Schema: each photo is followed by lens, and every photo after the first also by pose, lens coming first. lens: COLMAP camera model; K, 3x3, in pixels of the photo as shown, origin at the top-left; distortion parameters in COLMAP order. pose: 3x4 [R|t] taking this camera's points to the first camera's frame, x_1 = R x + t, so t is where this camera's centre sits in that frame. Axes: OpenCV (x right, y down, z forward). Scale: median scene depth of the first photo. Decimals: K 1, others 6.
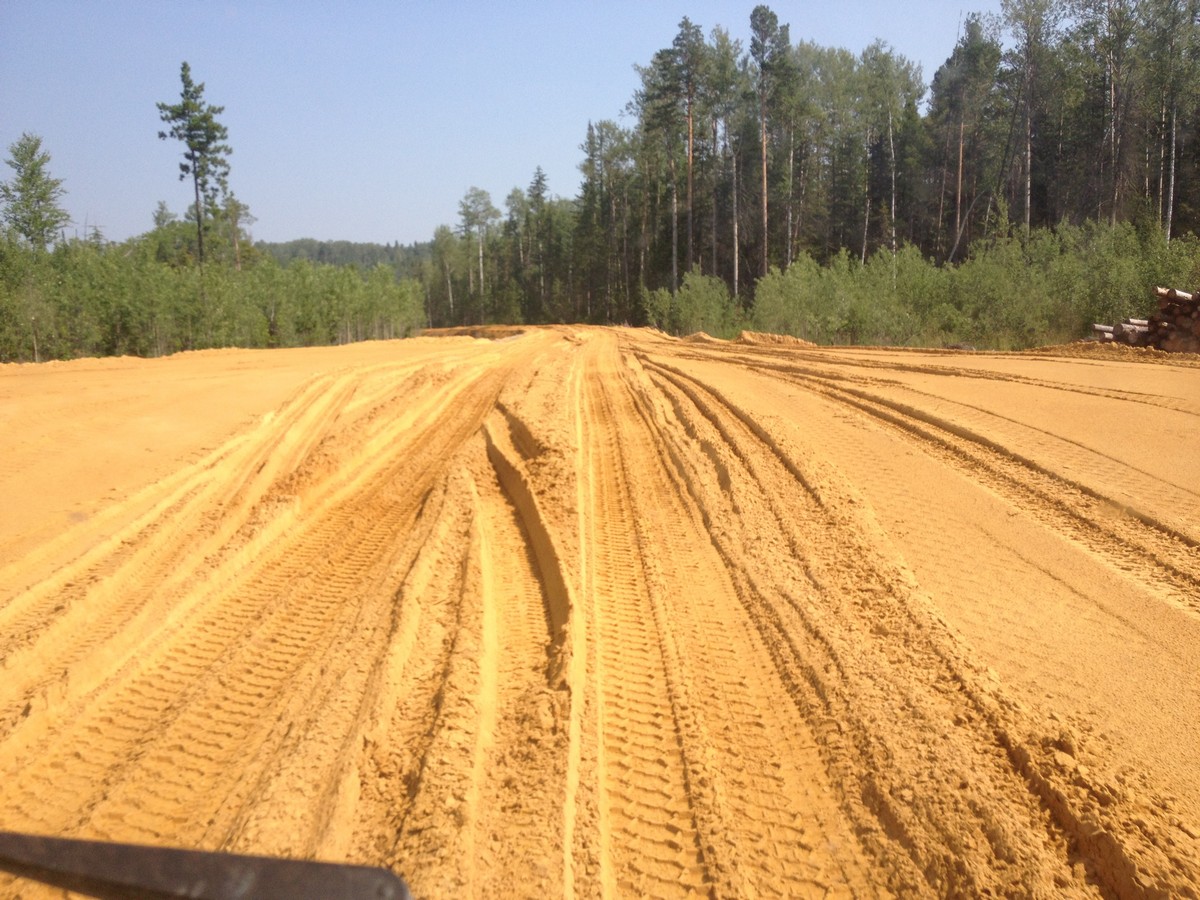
lens RADIAL K [[1062.4, 0, 600.5], [0, 1062.4, 446.7], [0, 0, 1]] dist [0.006221, -0.057359]
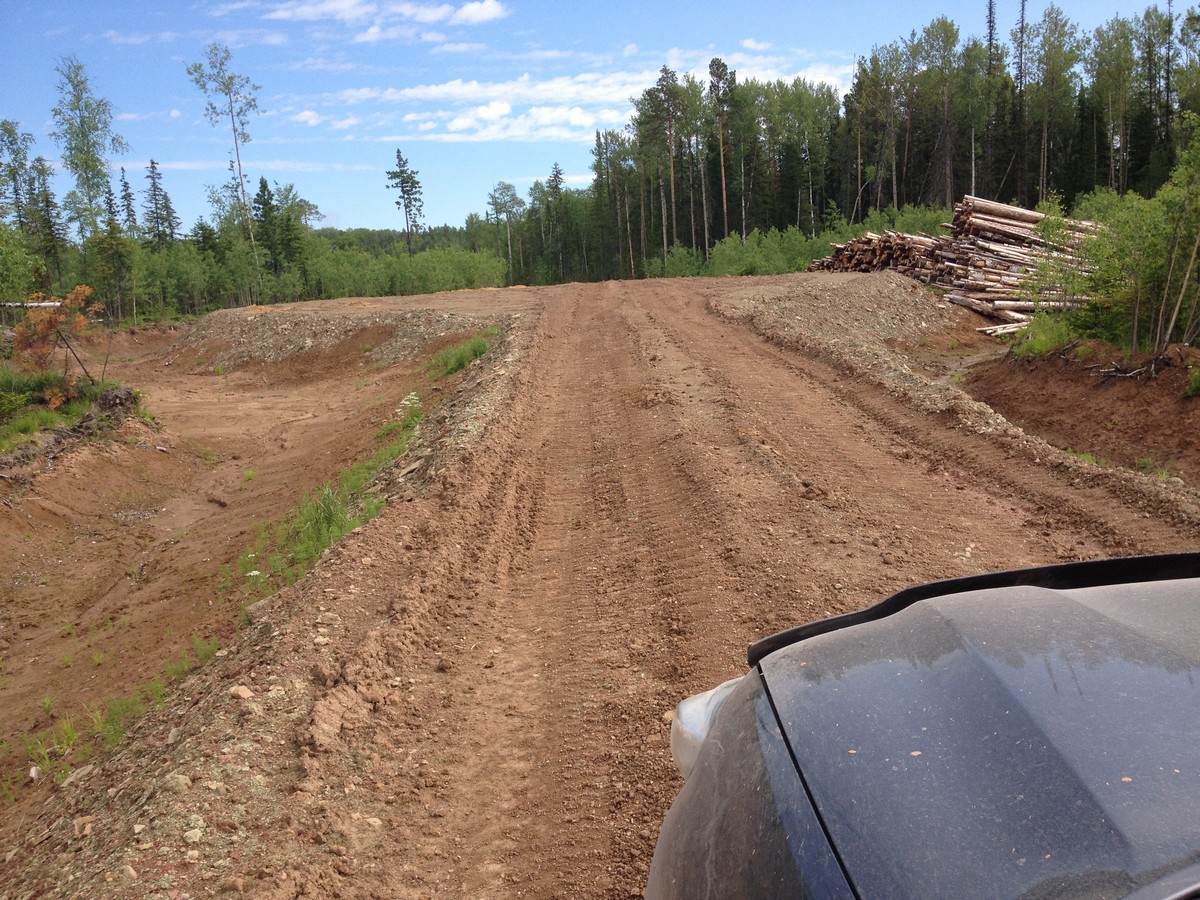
lens RADIAL K [[1062.4, 0, 600.4], [0, 1062.4, 455.5], [0, 0, 1]] dist [0.006221, -0.057359]
pose [[0.999082, -0.040902, -0.012720, -0.007985], [0.041266, 0.998701, 0.029874, 0.061528], [0.011481, -0.030371, 0.999473, -0.378400]]
